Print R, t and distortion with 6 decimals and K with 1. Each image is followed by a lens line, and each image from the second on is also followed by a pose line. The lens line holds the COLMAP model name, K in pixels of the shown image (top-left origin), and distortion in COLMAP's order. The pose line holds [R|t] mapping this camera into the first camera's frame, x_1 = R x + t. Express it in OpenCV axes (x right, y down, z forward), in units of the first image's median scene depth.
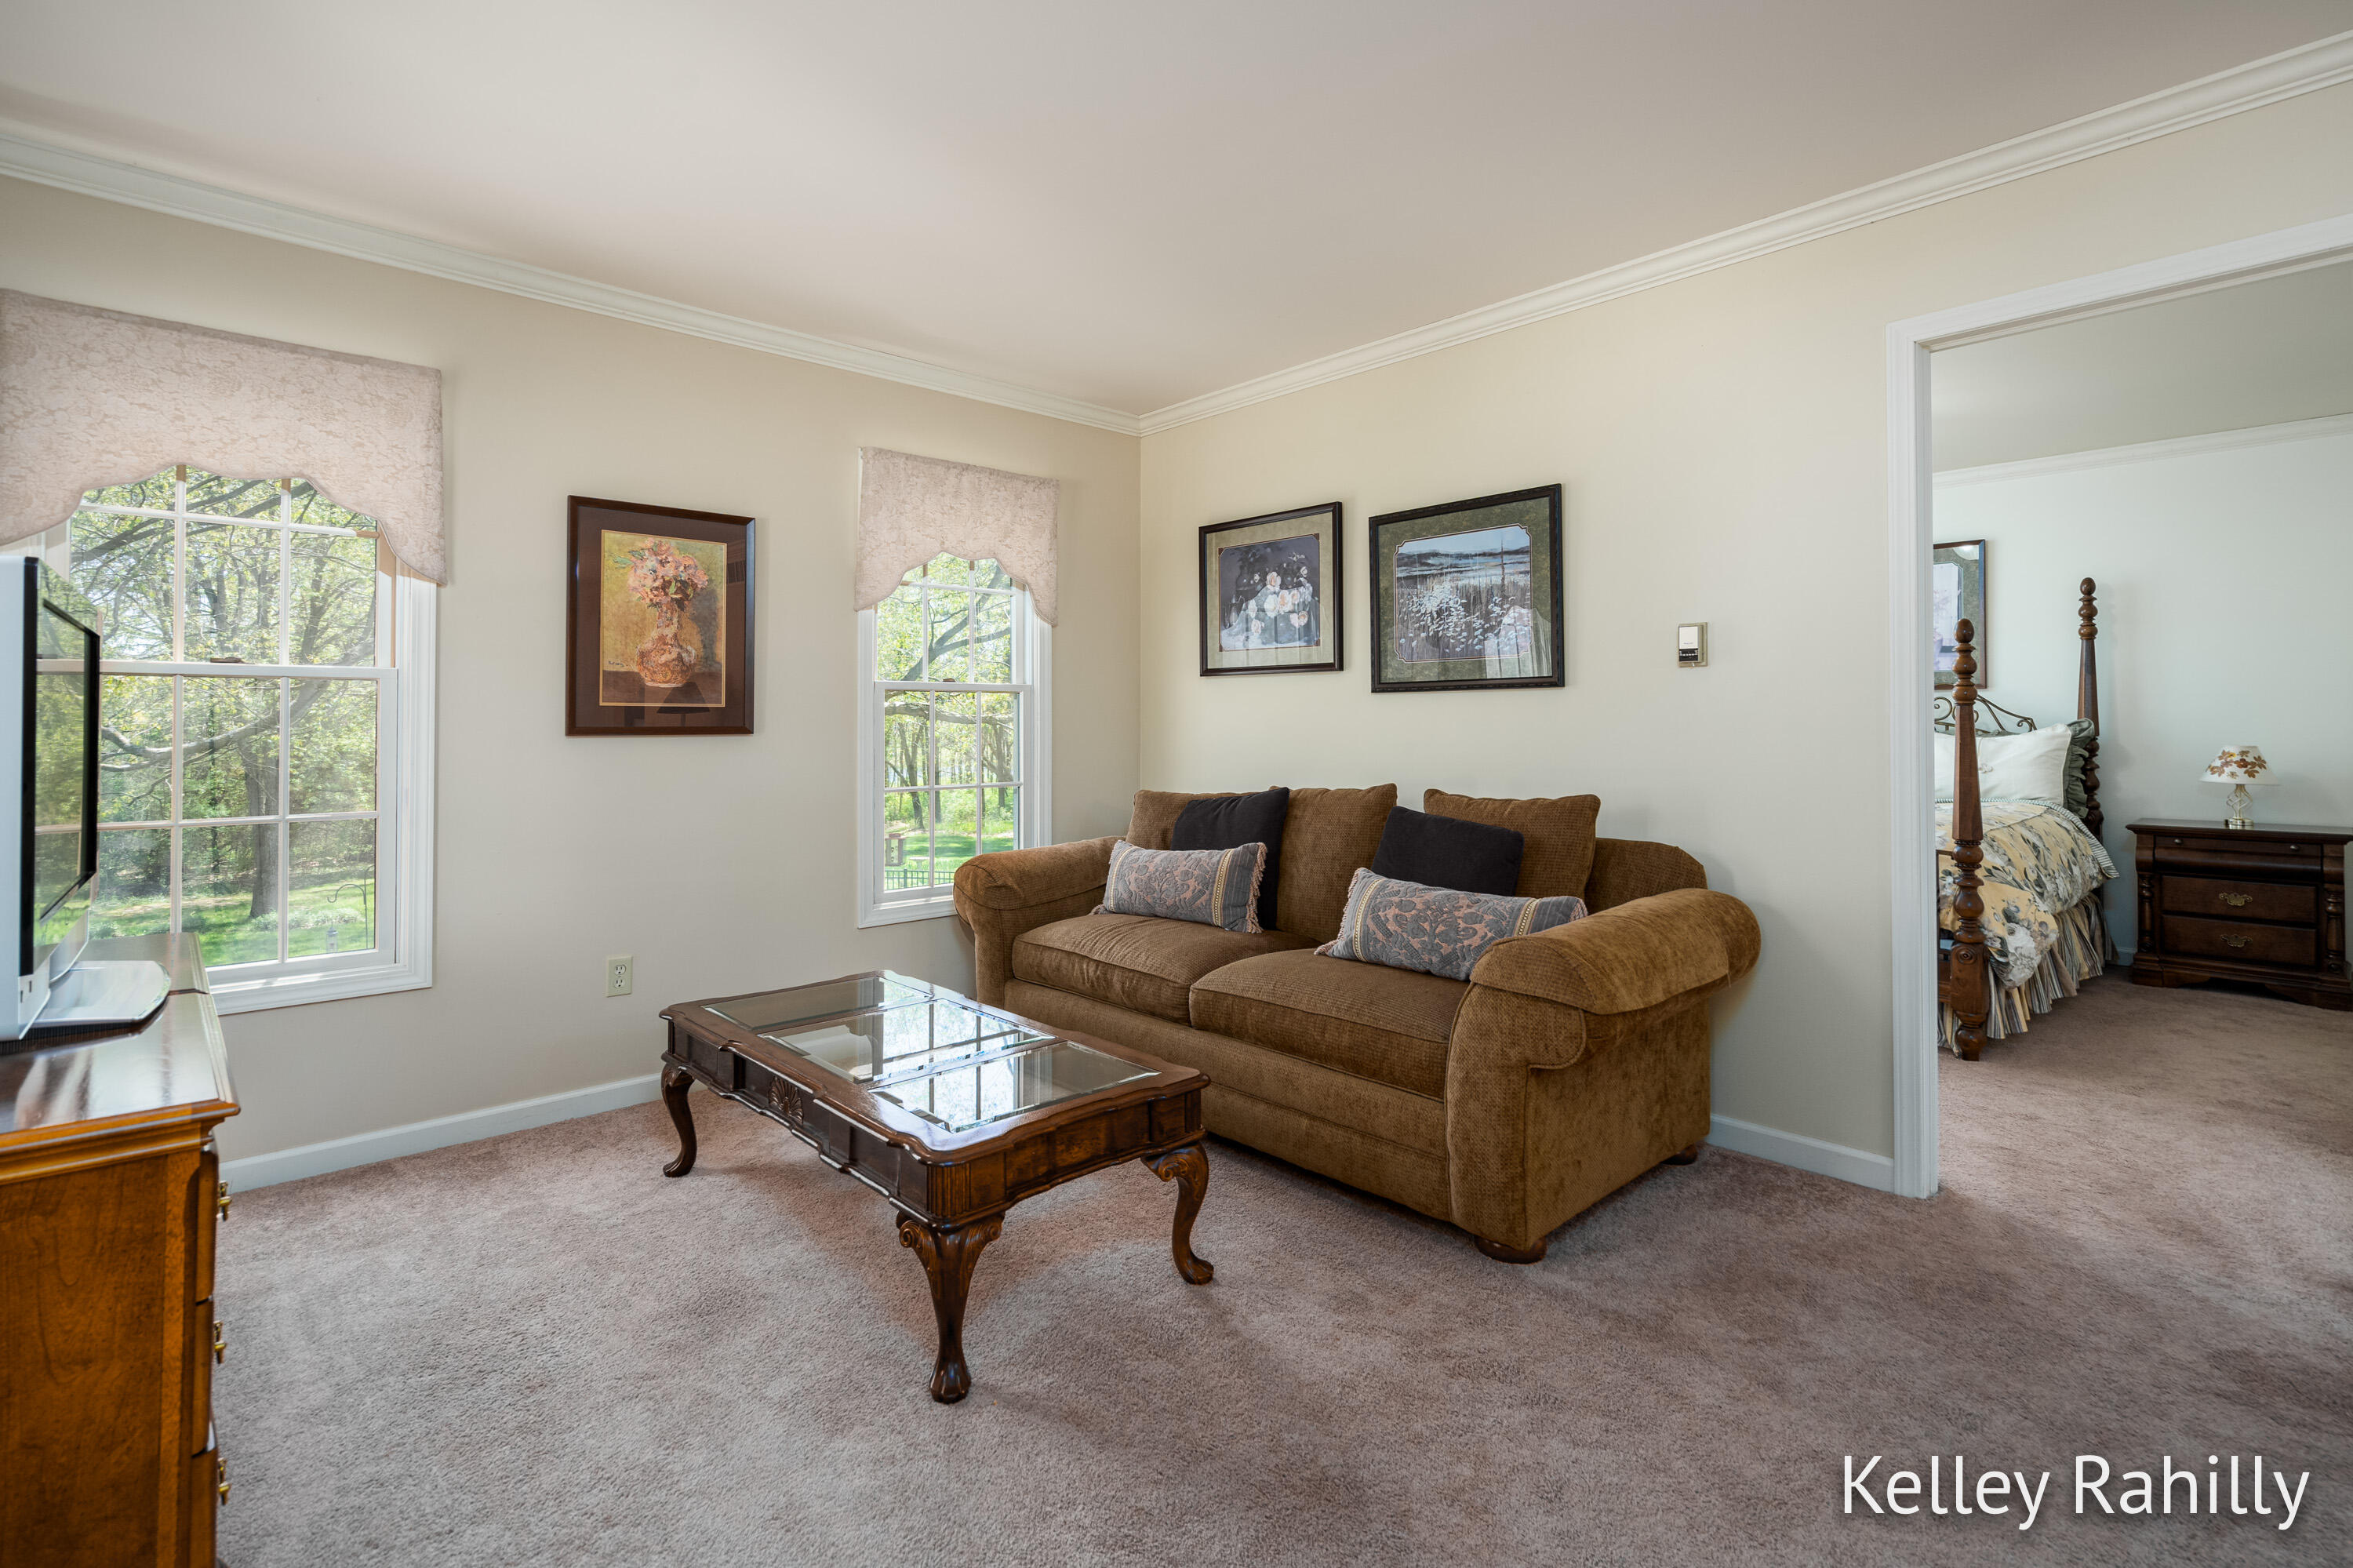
lens RADIAL K [[1084.2, 0, 1165.9], [0, 1084.2, 718.4], [0, 0, 1]] dist [-0.005337, -0.000221]
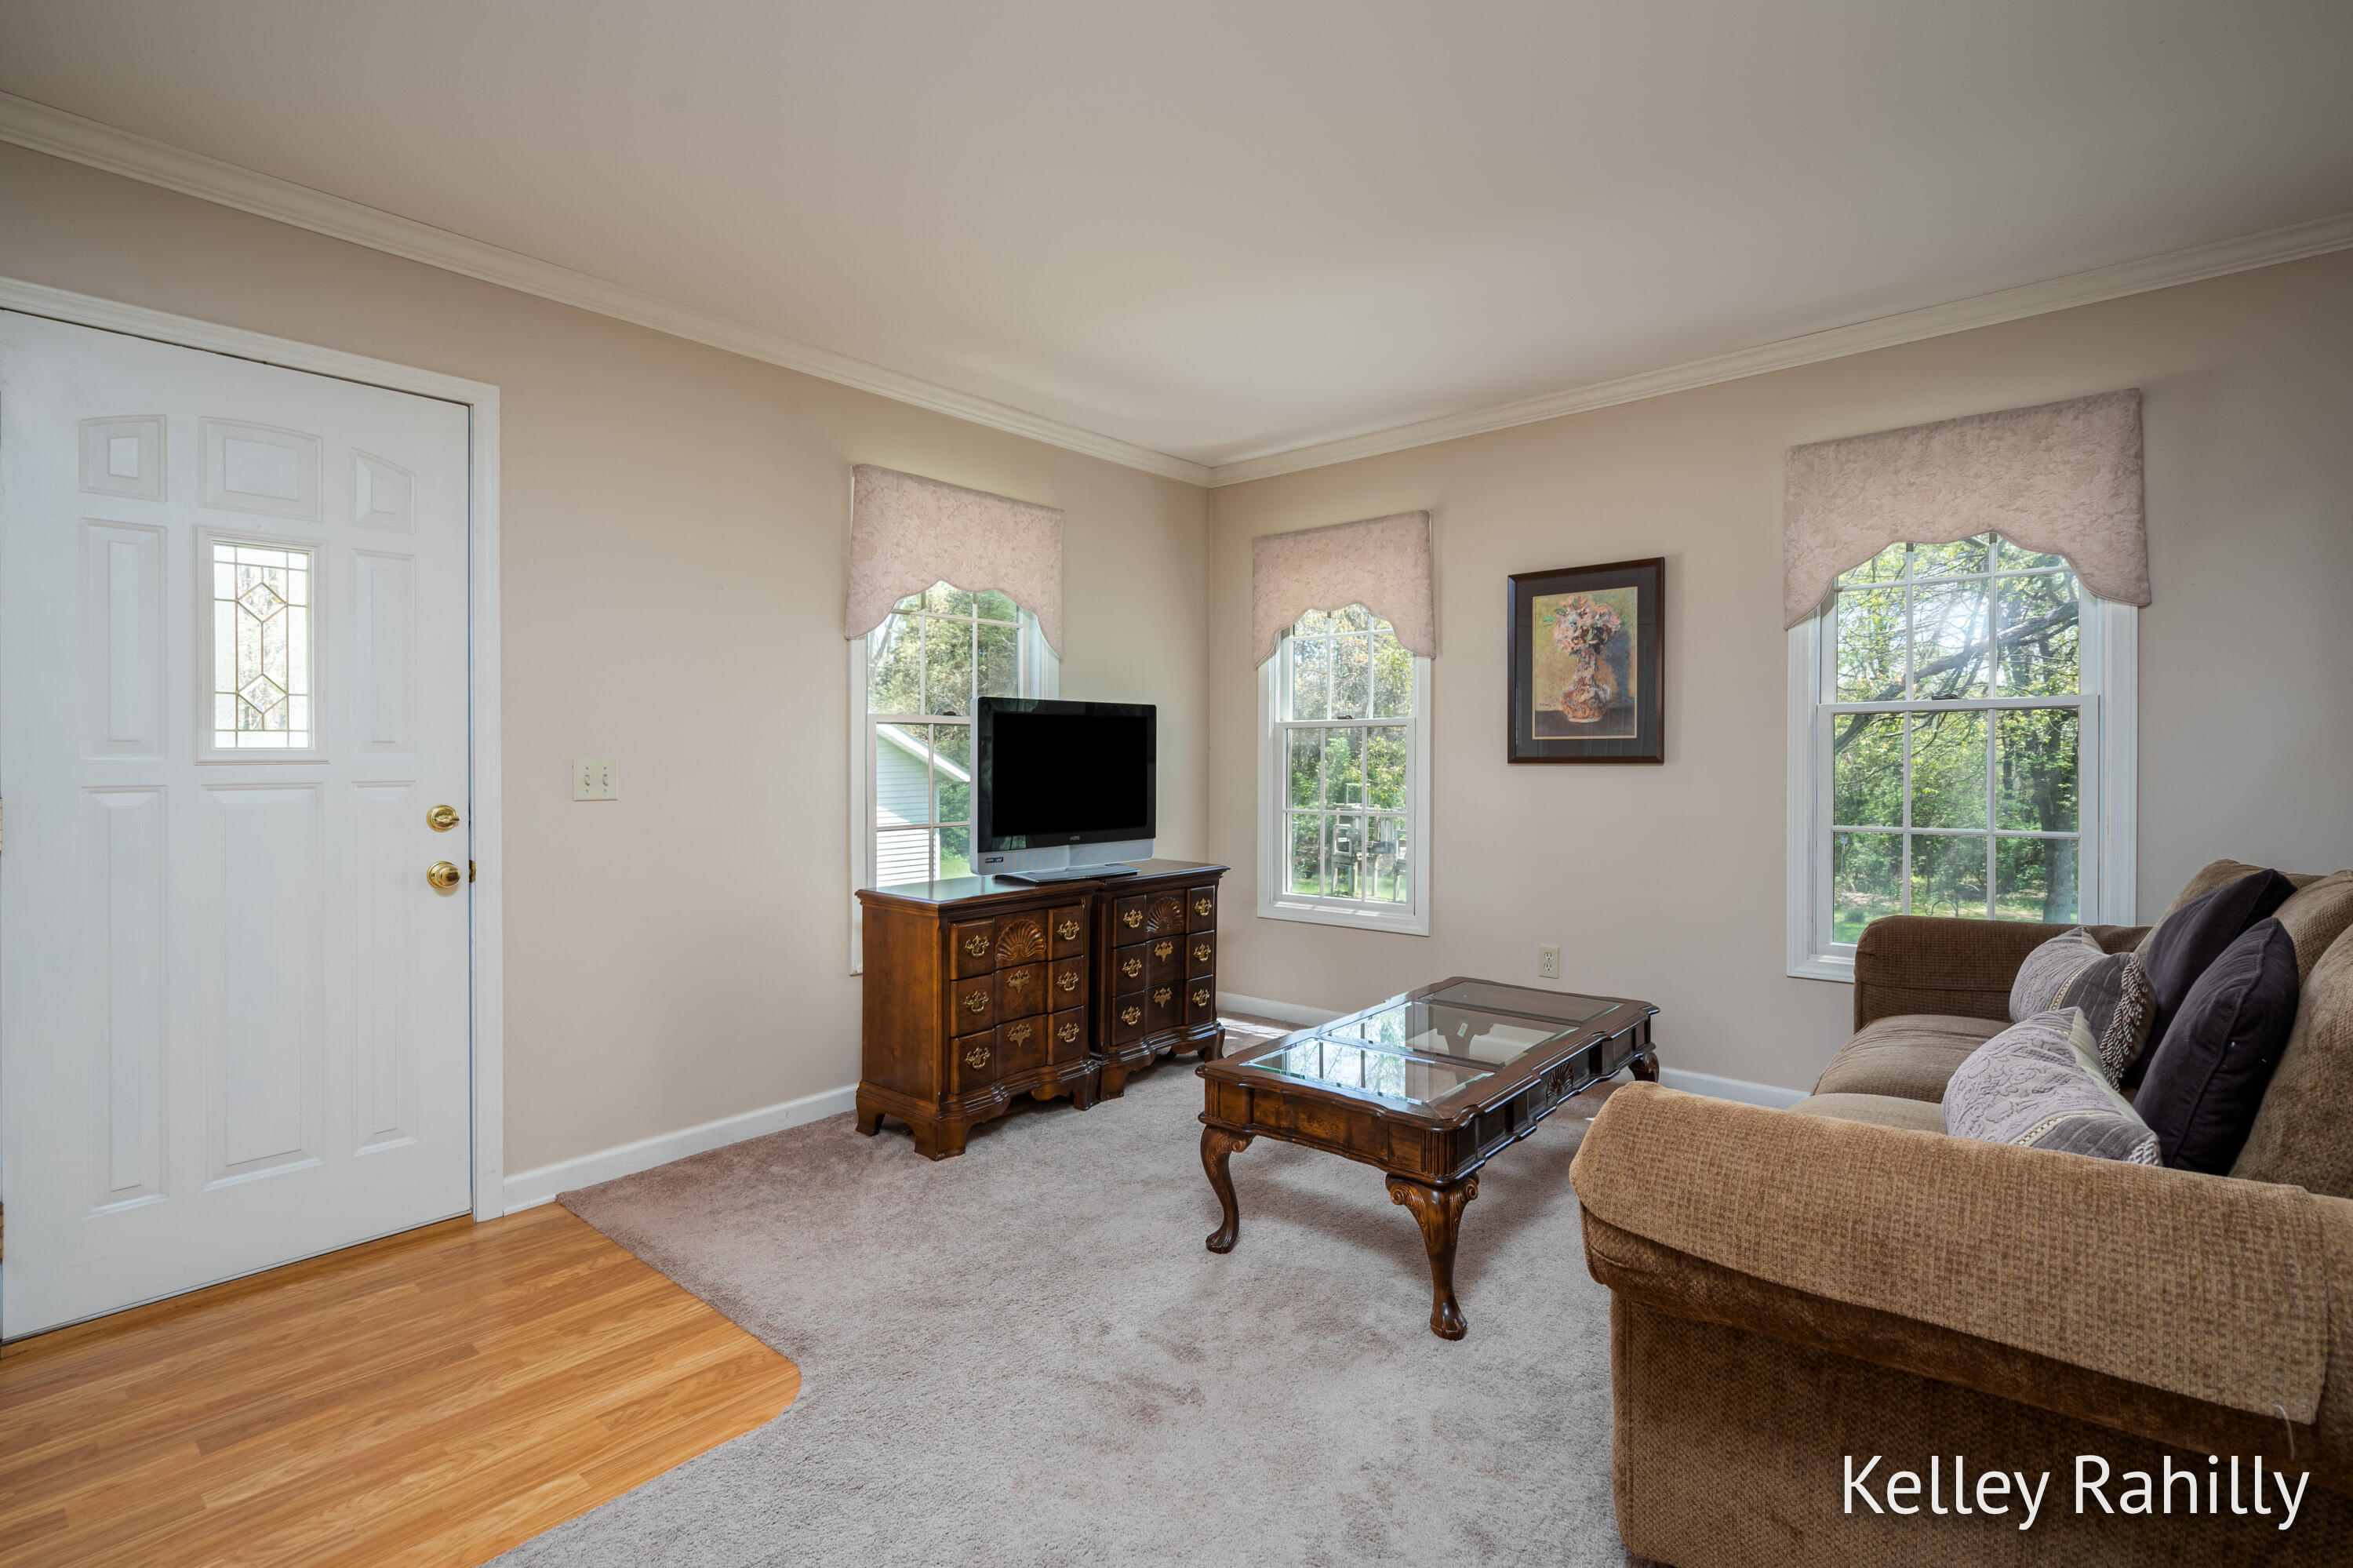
lens RADIAL K [[1084.2, 0, 1174.2], [0, 1084.2, 763.6], [0, 0, 1]] dist [-0.005337, -0.000221]
pose [[0.119272, 0.013402, -0.992771, 1.267113], [0.012271, 0.999813, 0.014972, -0.015341], [0.992786, -0.013968, 0.119085, 0.856087]]
